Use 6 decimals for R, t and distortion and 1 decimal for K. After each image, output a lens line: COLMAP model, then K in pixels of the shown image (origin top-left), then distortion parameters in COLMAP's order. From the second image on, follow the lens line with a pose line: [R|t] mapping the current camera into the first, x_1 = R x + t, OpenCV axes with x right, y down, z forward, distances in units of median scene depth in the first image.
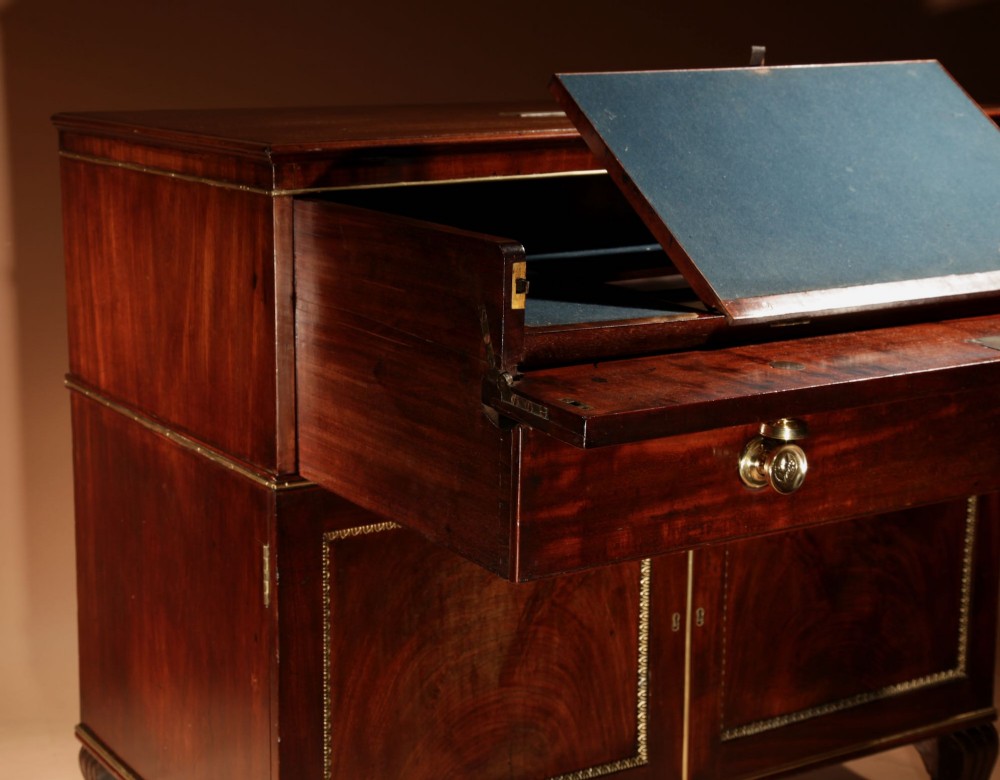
lens RADIAL K [[1746.5, 0, 437.1], [0, 1746.5, 400.1], [0, 0, 1]] dist [0.176757, 0.000000]
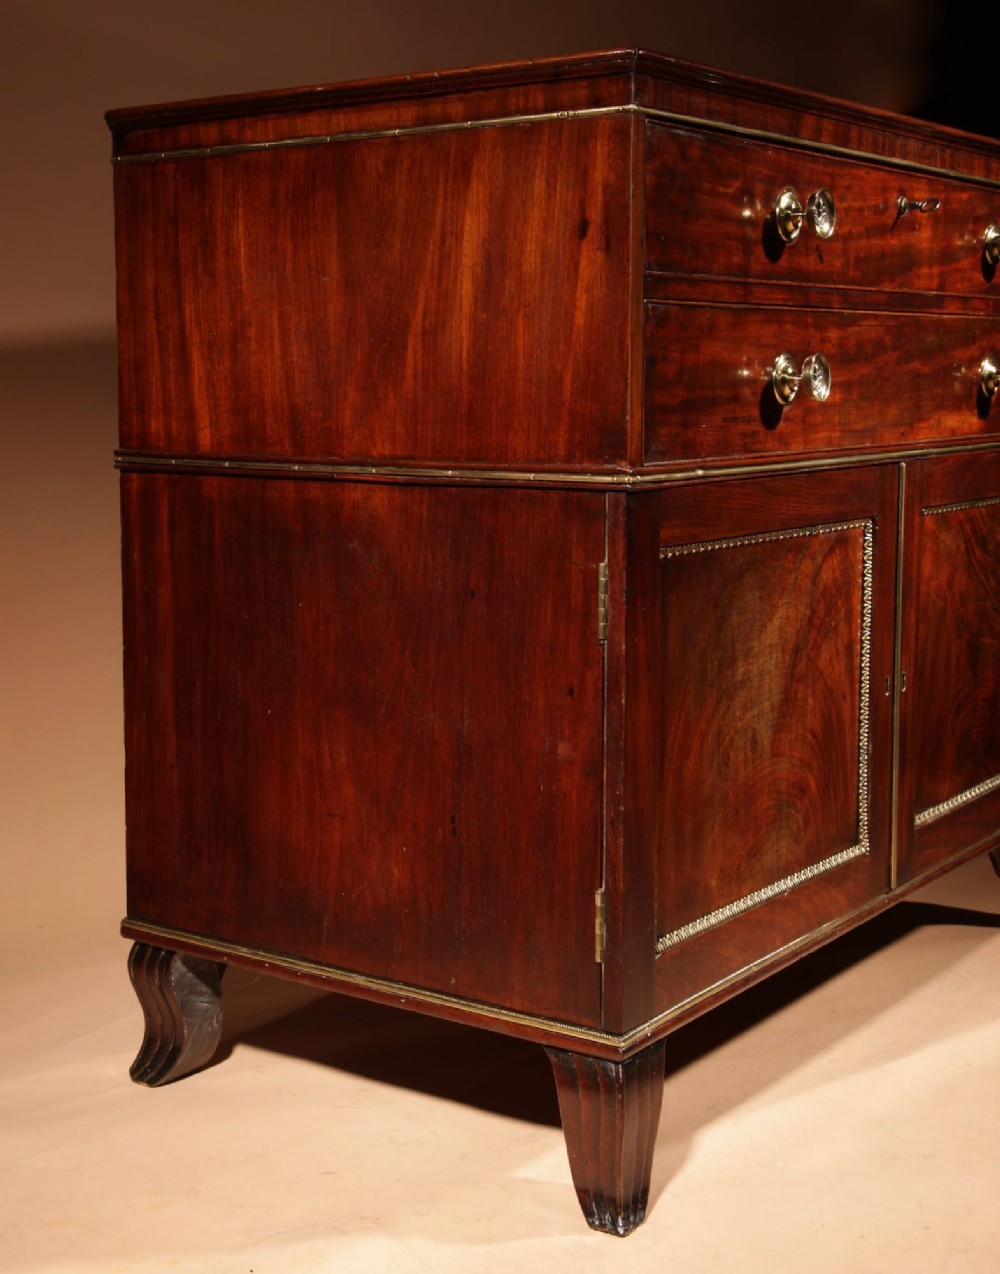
lens RADIAL K [[1885.2, 0, 478.2], [0, 1885.2, 607.9], [0, 0, 1]] dist [0.021870, 0.000000]
pose [[0.924081, -0.053114, 0.378488, -0.442621], [0.088340, 0.993163, -0.076311, 0.152214], [-0.371847, 0.103953, 0.922455, 0.212697]]
